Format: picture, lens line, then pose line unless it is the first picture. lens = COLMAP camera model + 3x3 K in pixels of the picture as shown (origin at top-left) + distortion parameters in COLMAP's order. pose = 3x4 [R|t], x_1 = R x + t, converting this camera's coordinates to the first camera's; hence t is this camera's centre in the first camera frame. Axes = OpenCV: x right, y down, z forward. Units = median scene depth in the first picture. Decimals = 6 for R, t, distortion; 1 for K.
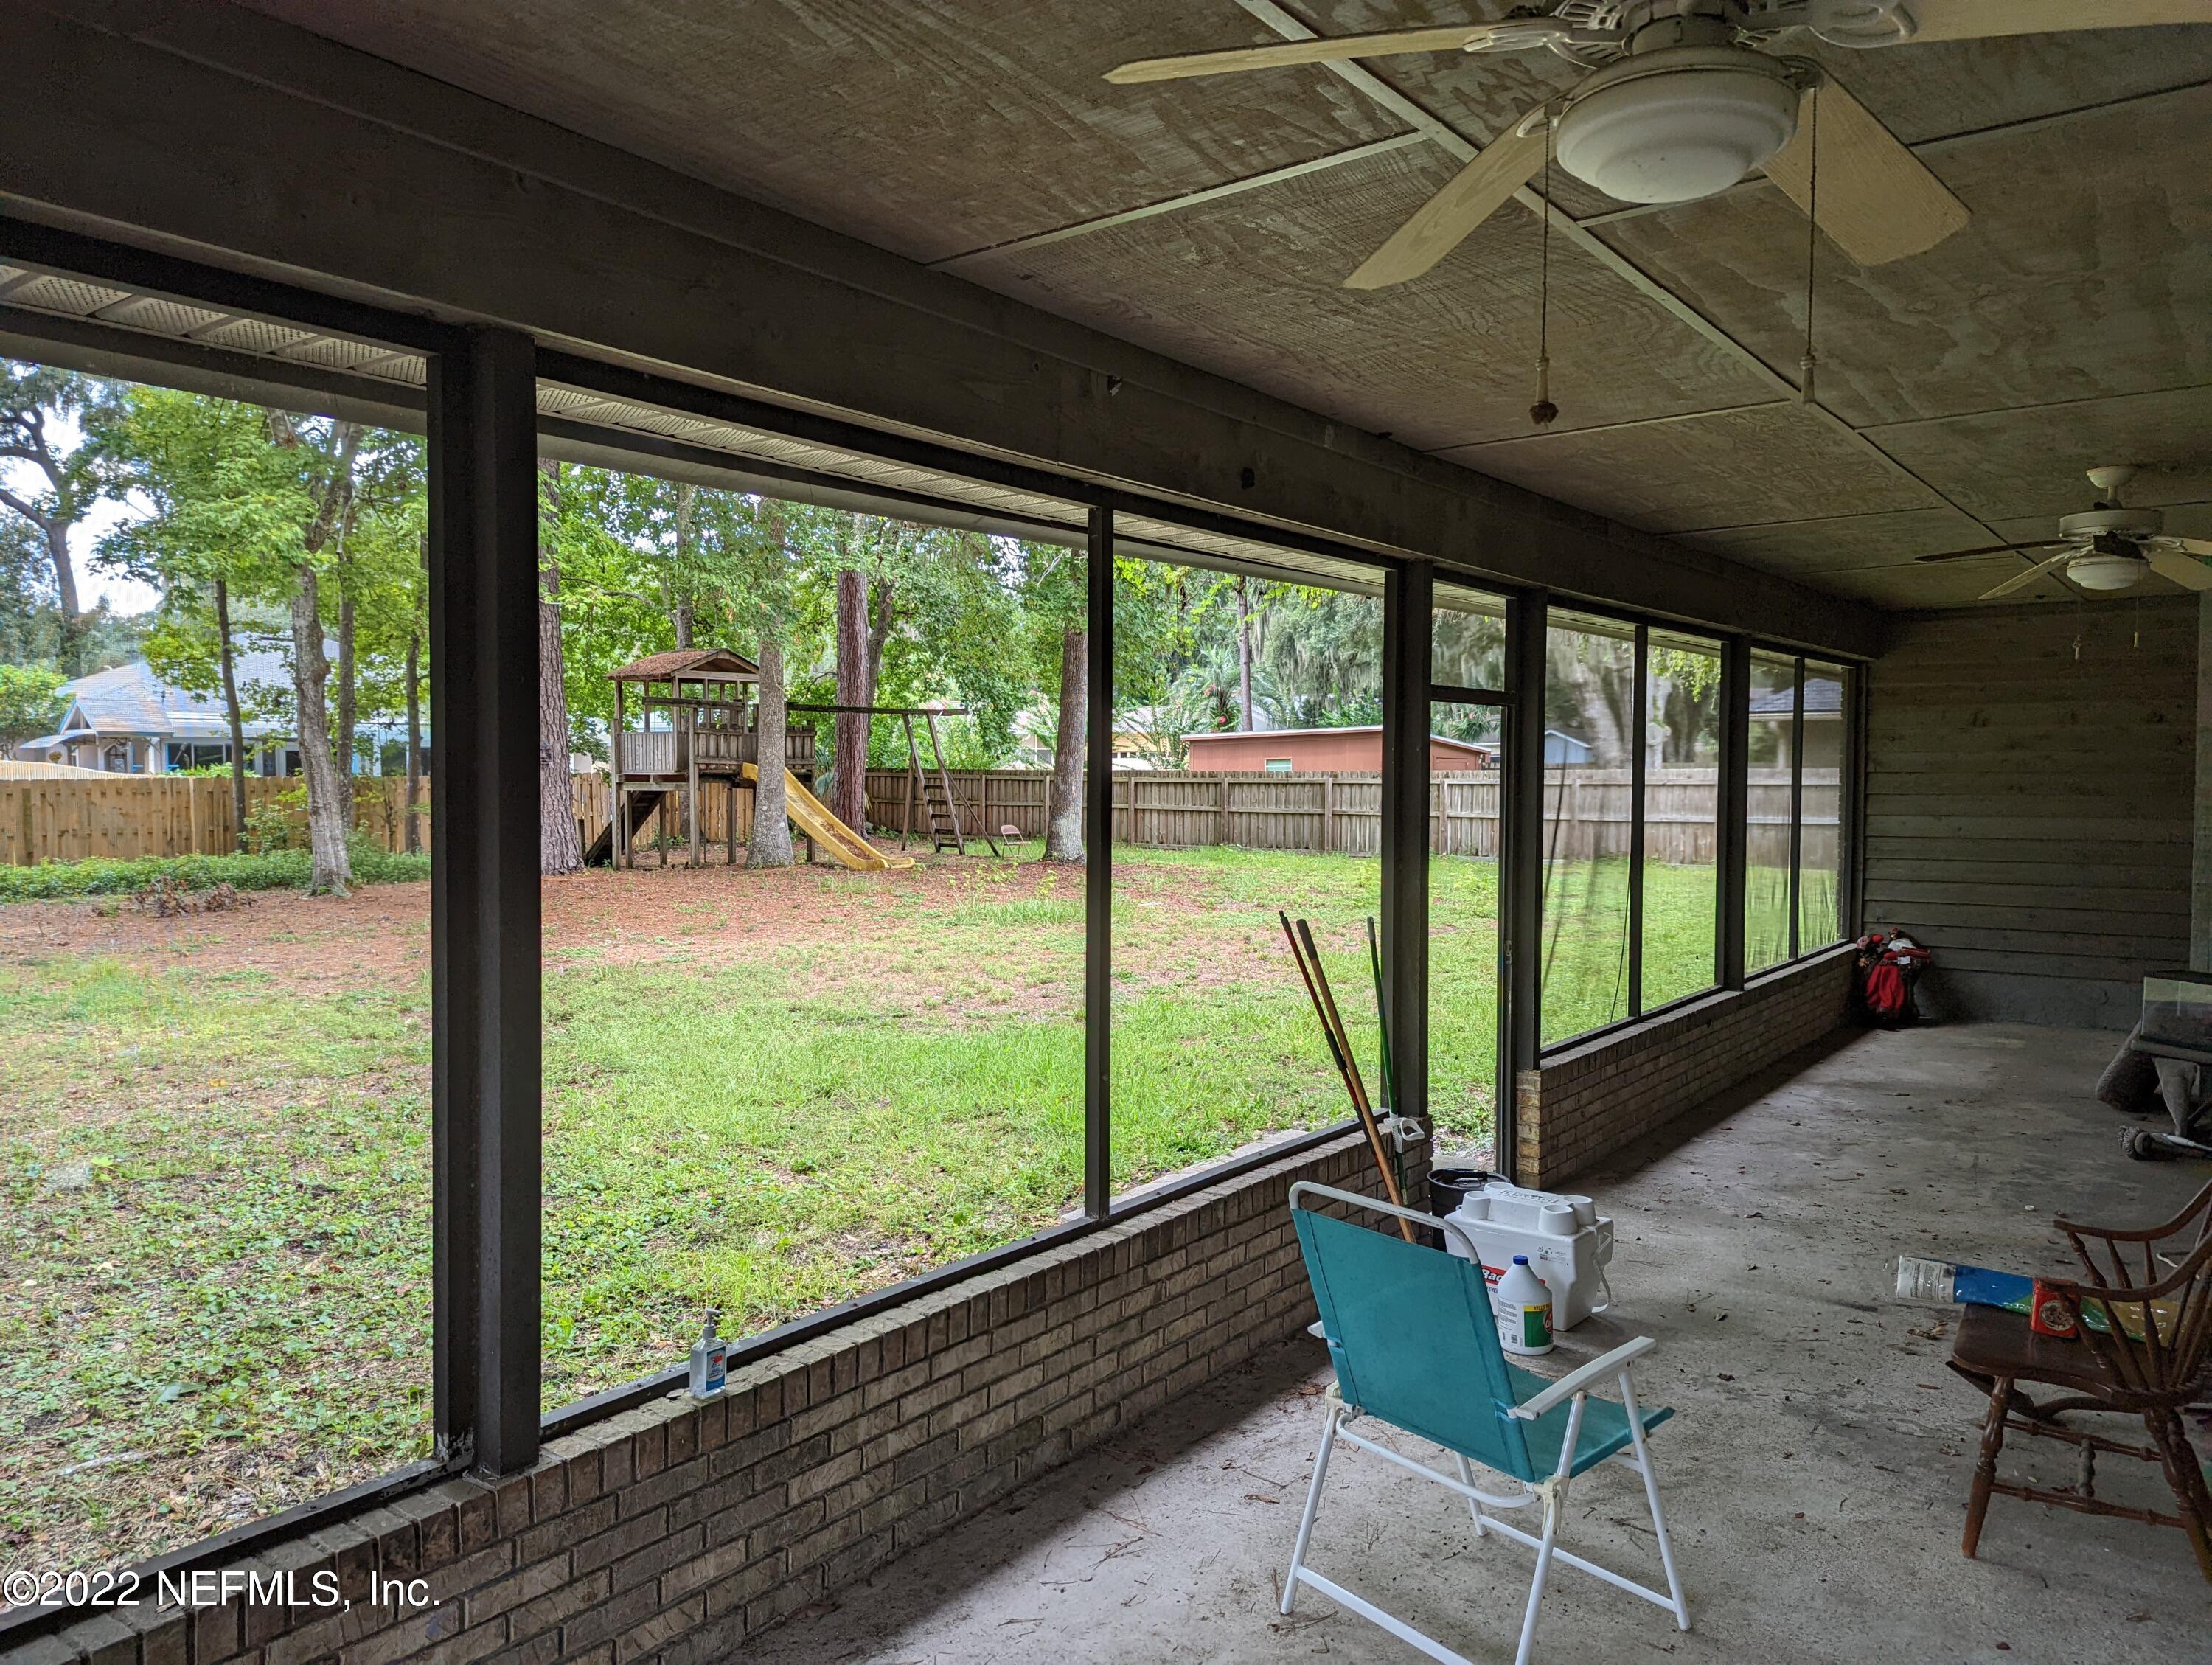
lens RADIAL K [[1551.2, 0, 1106.0], [0, 1551.2, 832.5], [0, 0, 1]] dist [0.038664, -0.003326]
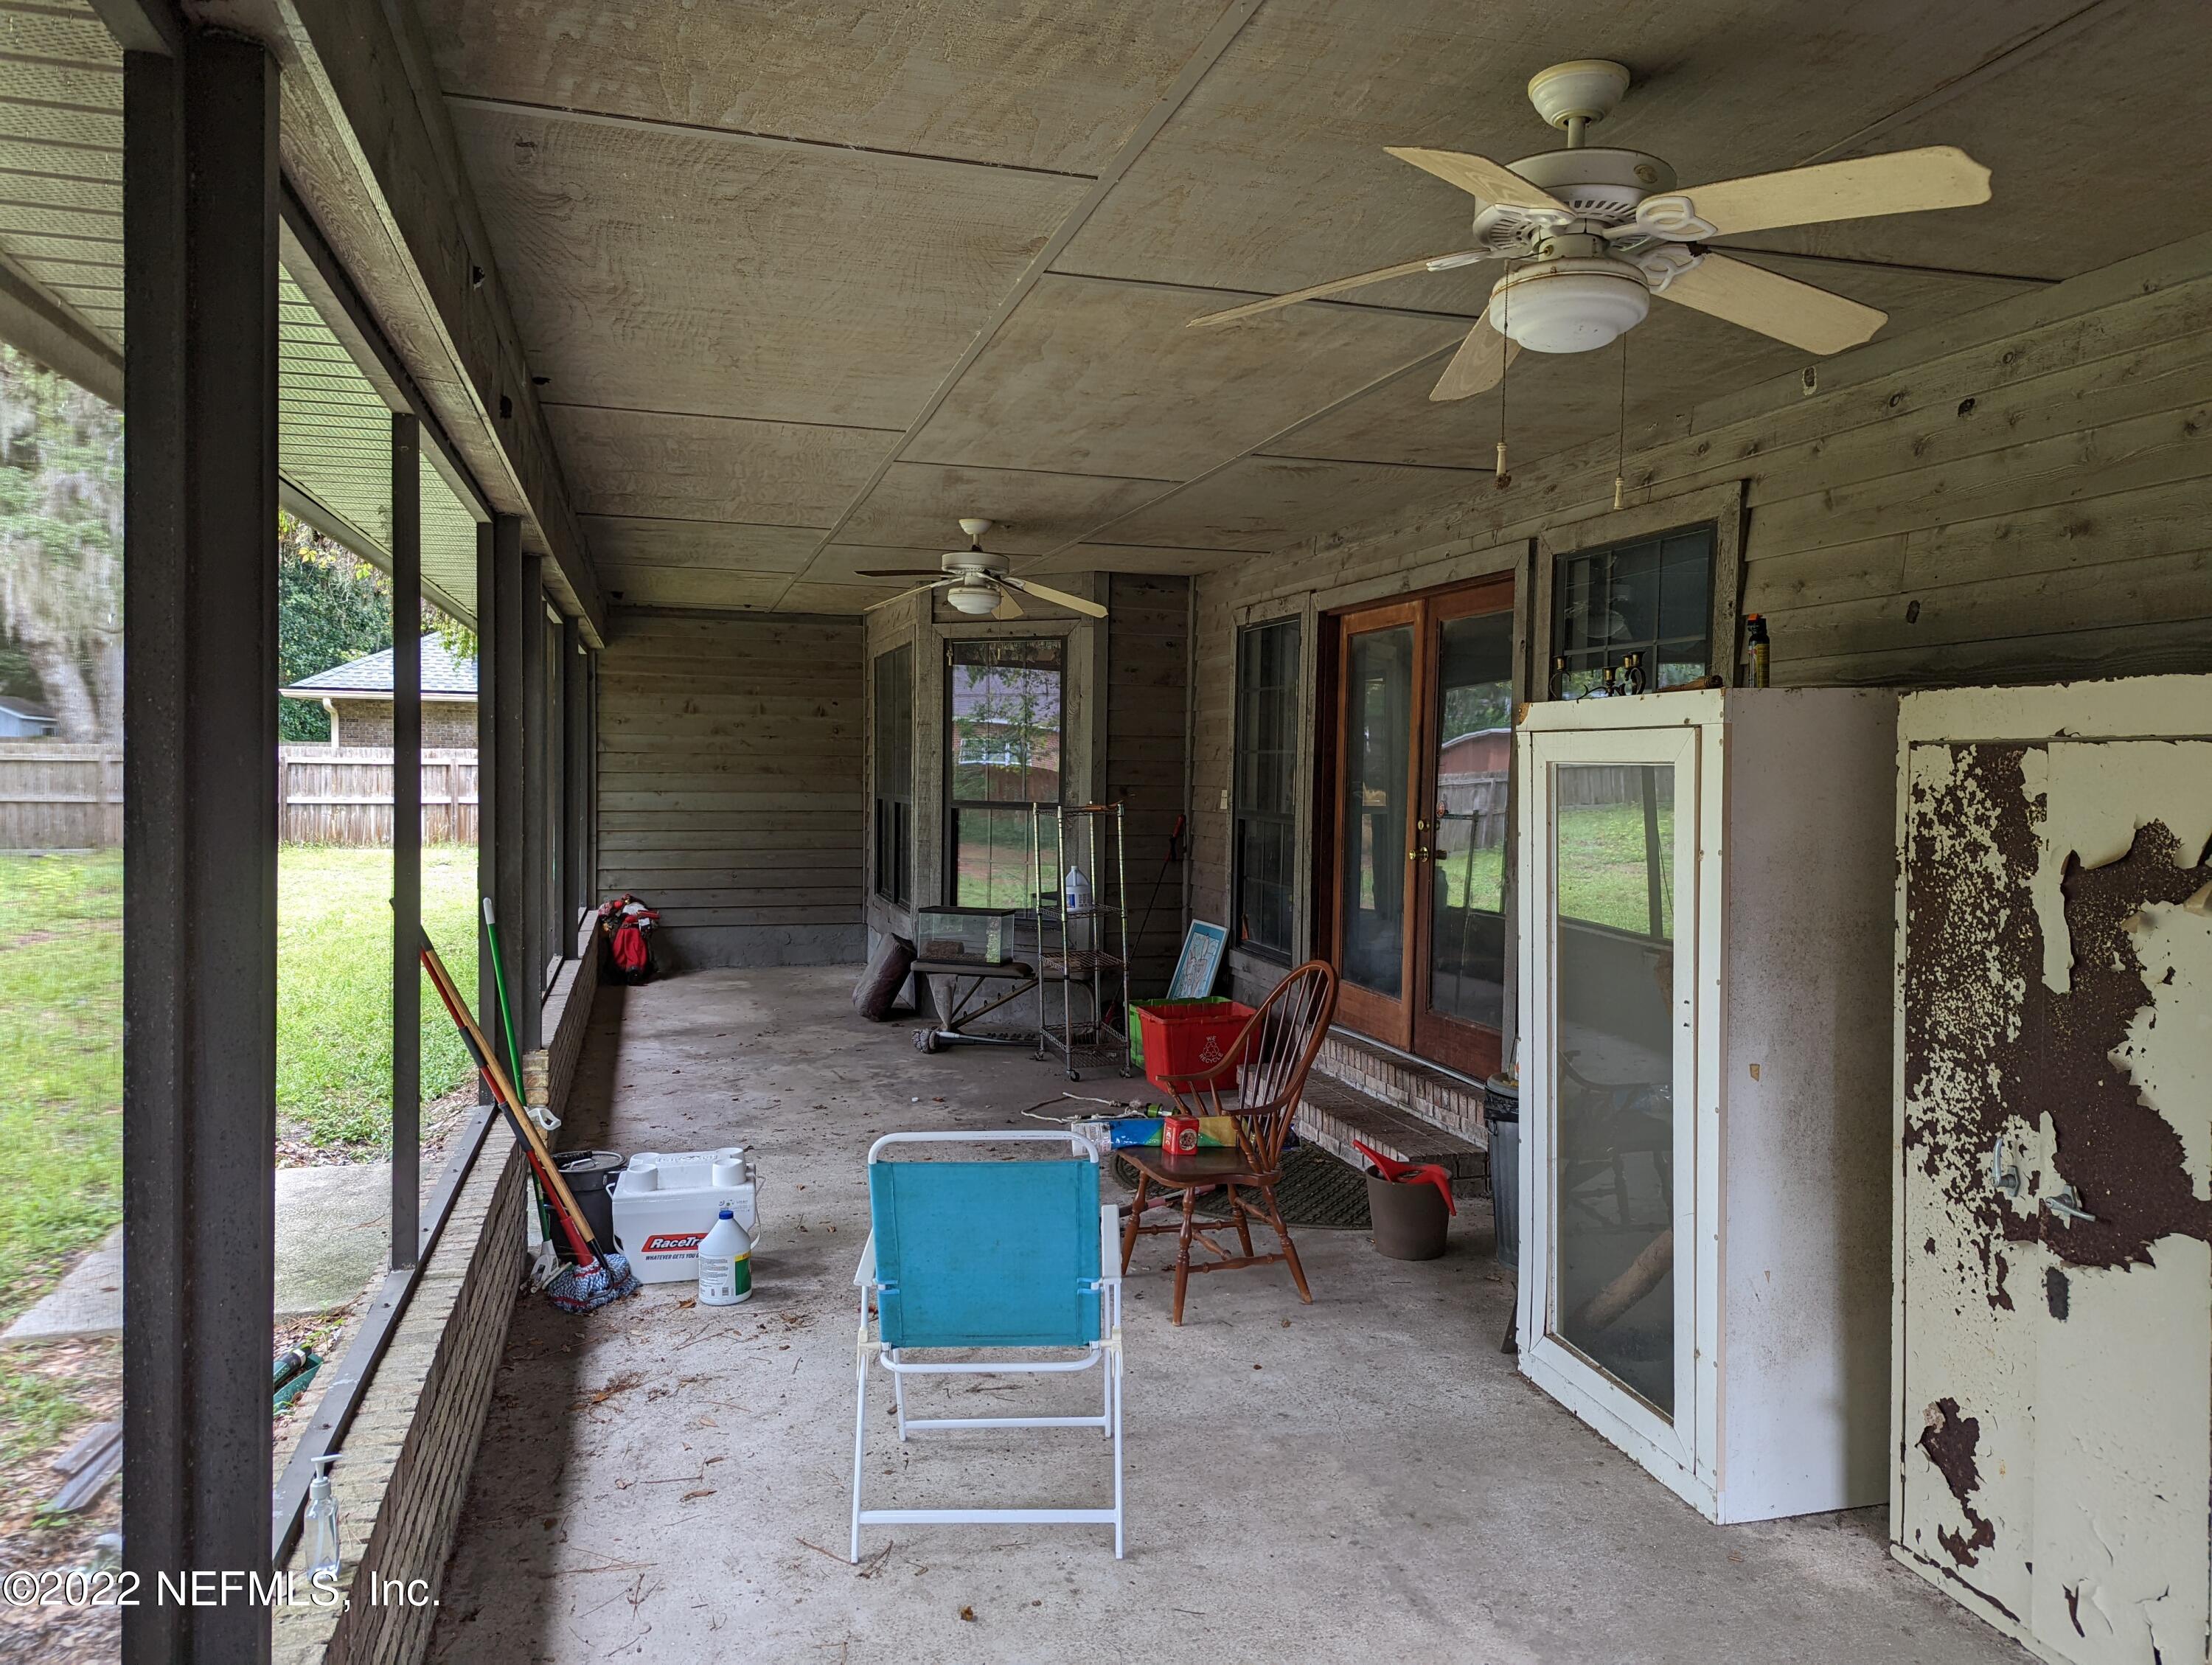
lens RADIAL K [[1551.2, 0, 1106.0], [0, 1551.2, 832.5], [0, 0, 1]] dist [0.038664, -0.003326]
pose [[0.597511, -0.027038, 0.801405, -0.294447], [0.017621, 0.999633, 0.020588, 0.002200], [-0.801667, 0.001820, 0.597768, 0.128347]]
